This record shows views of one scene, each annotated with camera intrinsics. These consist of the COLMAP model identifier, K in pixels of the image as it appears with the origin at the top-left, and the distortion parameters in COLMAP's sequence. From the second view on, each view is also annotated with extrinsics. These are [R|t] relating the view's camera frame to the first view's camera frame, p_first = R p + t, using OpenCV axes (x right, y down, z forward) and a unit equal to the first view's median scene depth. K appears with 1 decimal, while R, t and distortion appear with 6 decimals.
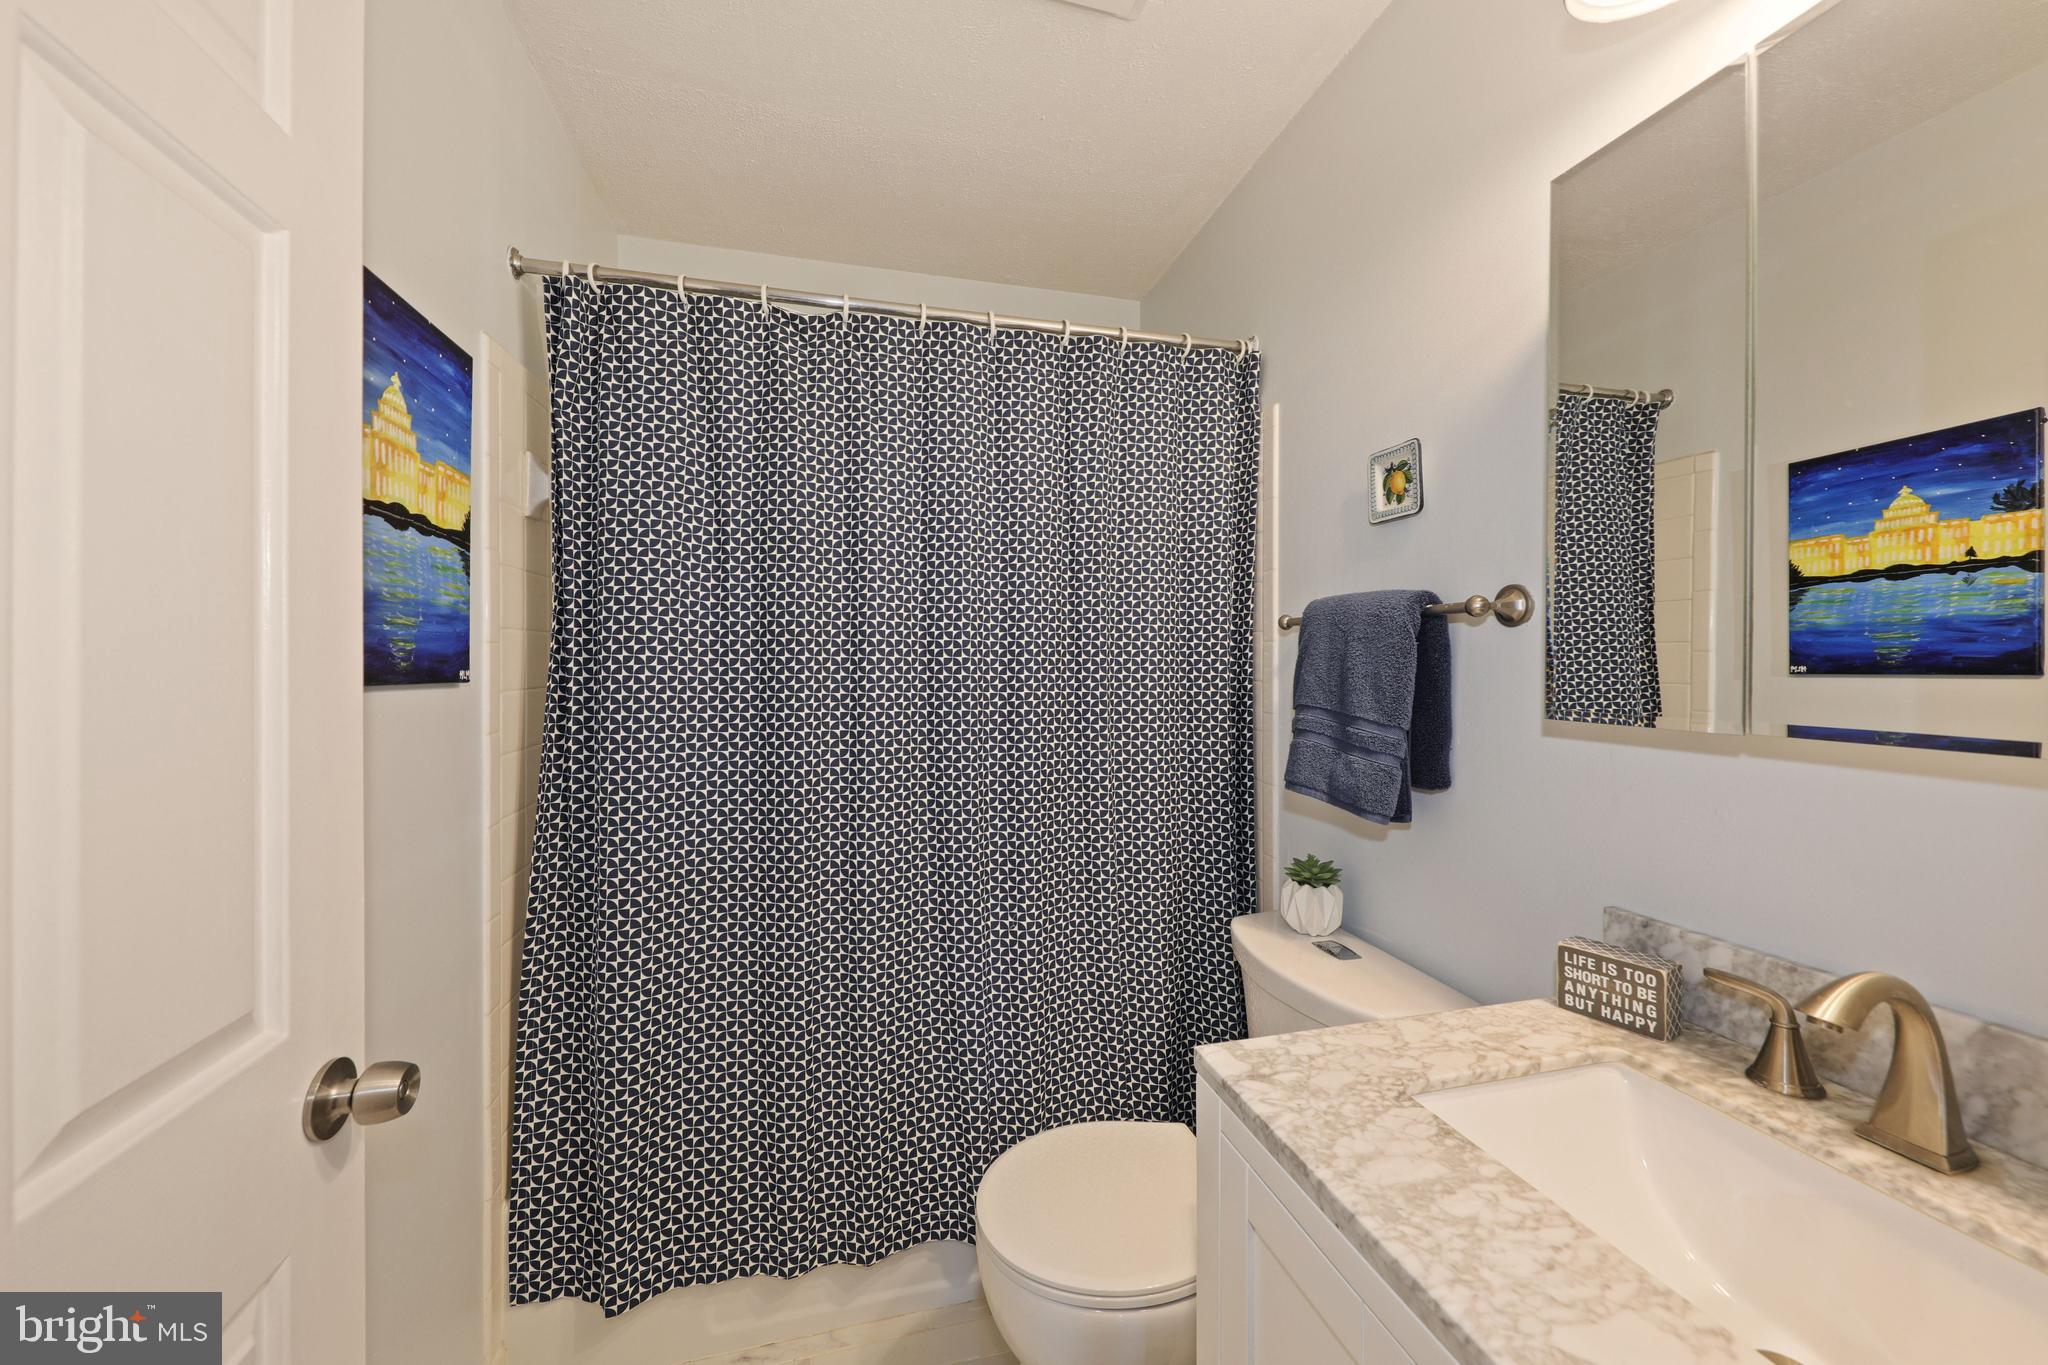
lens RADIAL K [[740.8, 0, 1032.0], [0, 740.8, 660.7], [0, 0, 1]] dist [0.016914, -0.009502]
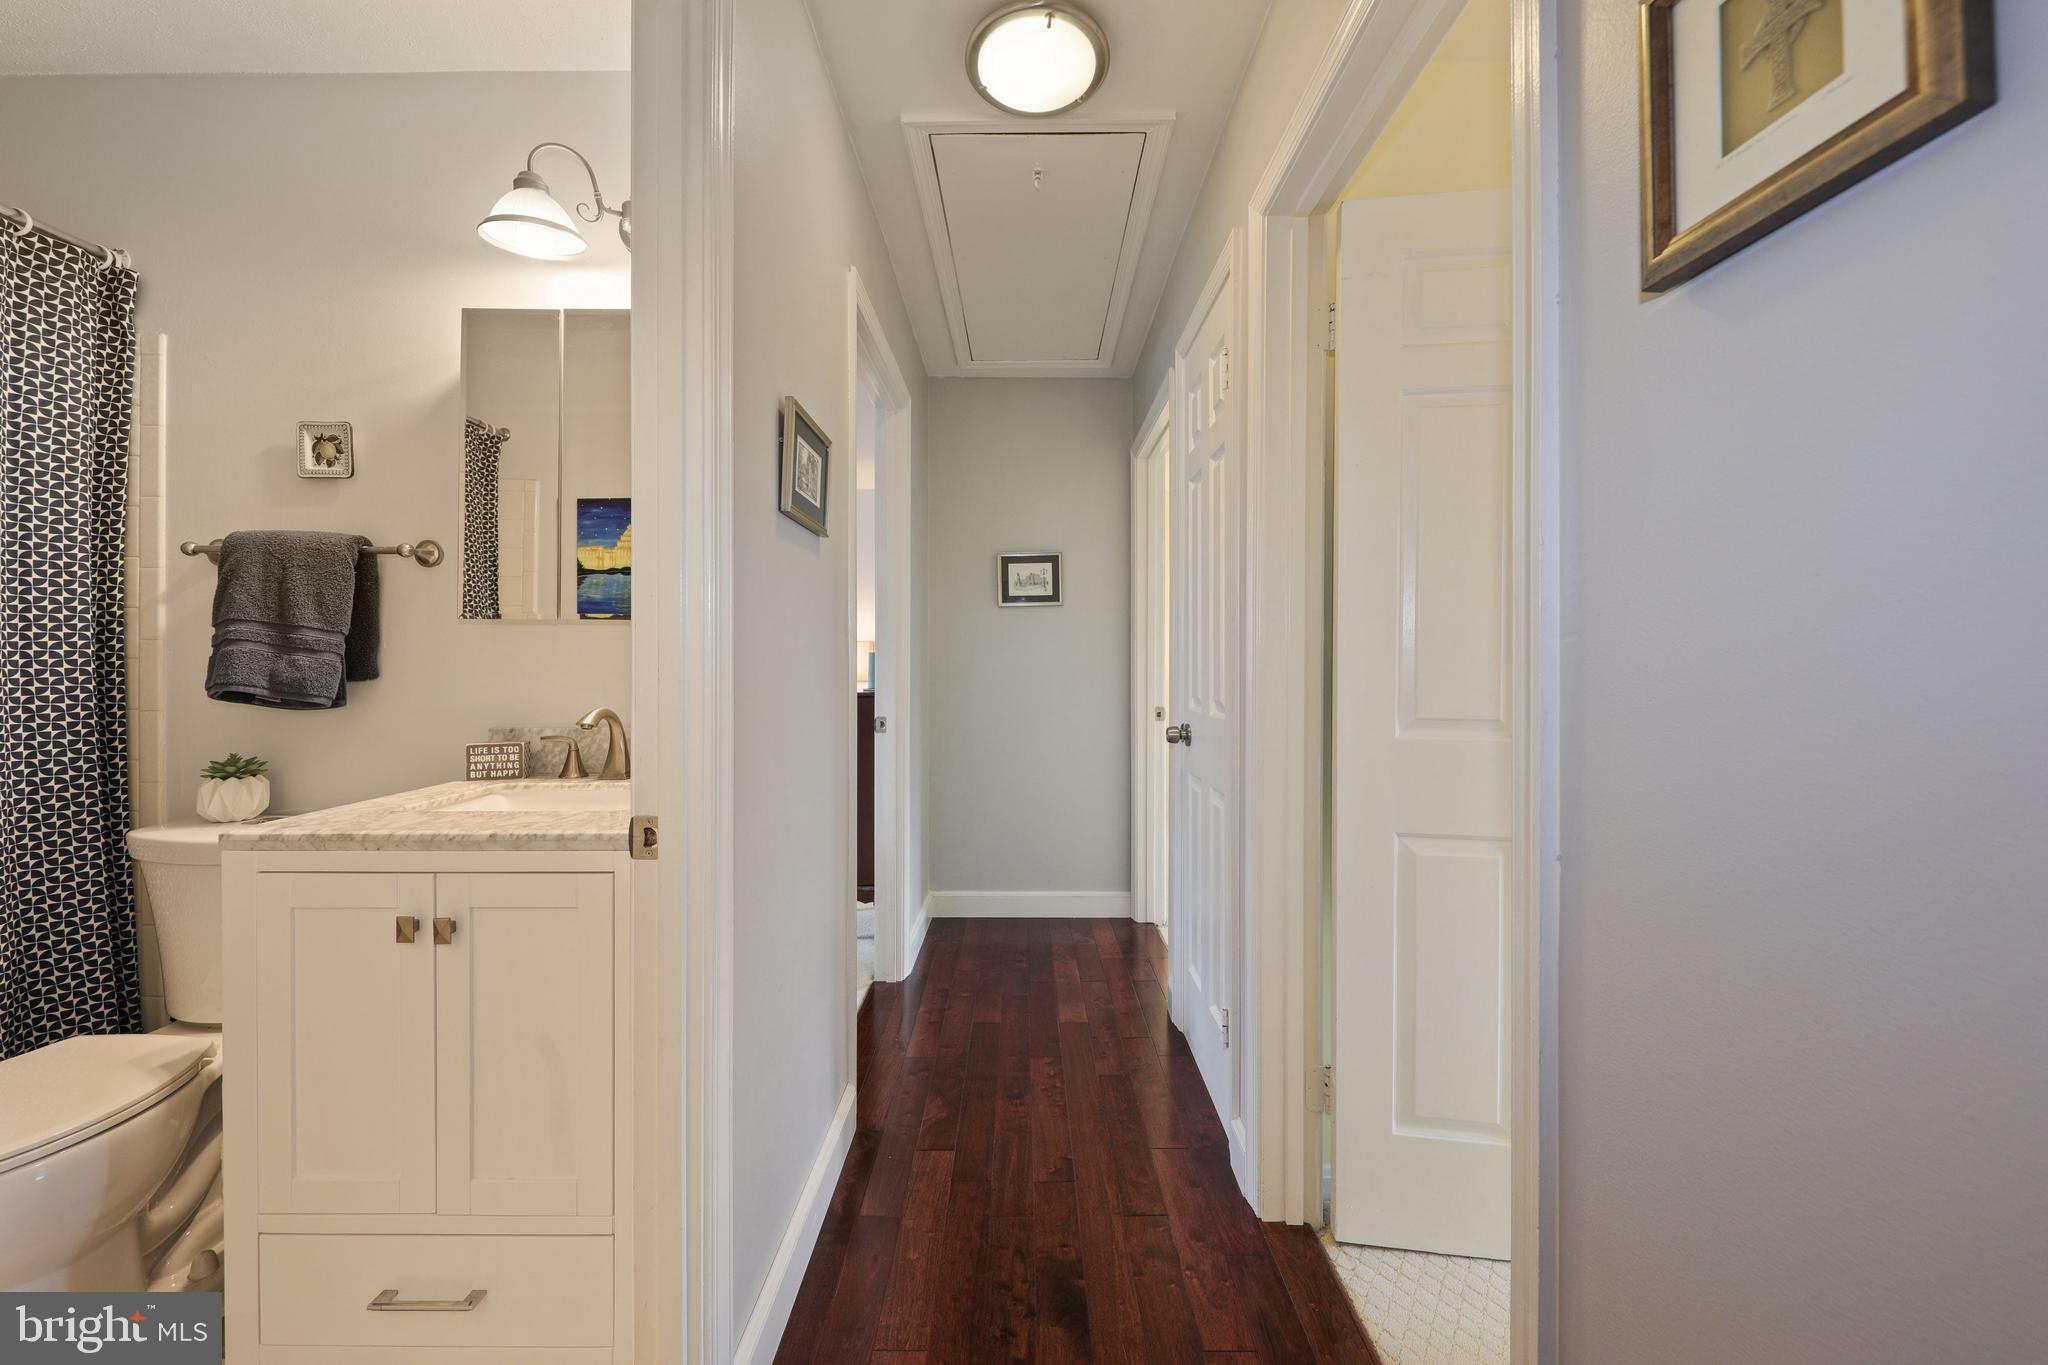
lens RADIAL K [[740.8, 0, 1032.0], [0, 740.8, 660.7], [0, 0, 1]] dist [0.016914, -0.009502]
pose [[0.230433, -0.001644, 0.973087, -0.471441], [-0.002125, 0.999995, 0.002192, 0.116531], [-0.973086, -0.002573, 0.230428, -0.474444]]
